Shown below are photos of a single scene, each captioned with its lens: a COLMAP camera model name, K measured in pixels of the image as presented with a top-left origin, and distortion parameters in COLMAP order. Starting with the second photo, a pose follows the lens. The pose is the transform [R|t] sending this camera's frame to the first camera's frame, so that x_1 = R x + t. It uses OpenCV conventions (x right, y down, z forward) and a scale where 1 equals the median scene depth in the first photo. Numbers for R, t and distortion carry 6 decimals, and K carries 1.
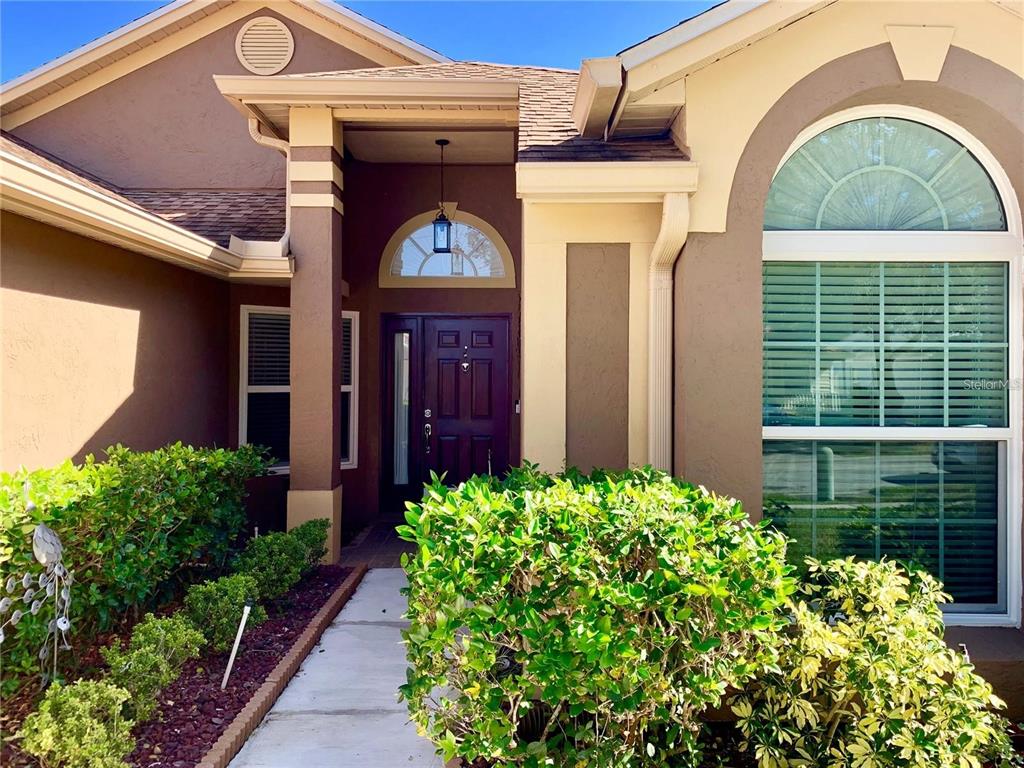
lens RADIAL K [[779.9, 0, 511.0], [0, 779.9, 377.3], [0, 0, 1]] dist [0.030460, -0.043606]
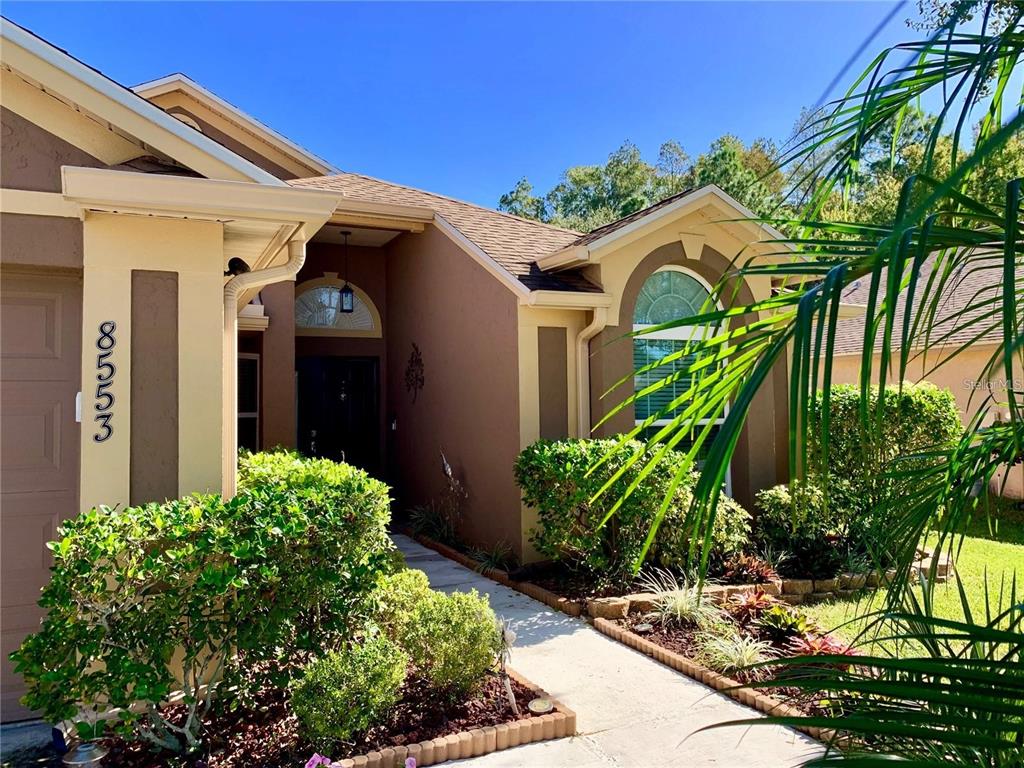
lens RADIAL K [[779.9, 0, 511.0], [0, 779.9, 377.3], [0, 0, 1]] dist [0.030460, -0.043606]
pose [[0.908988, -0.006461, 0.416772, -0.796895], [0.023827, 0.999050, -0.036477, 0.017483], [-0.416140, 0.043088, 0.908279, -0.708302]]
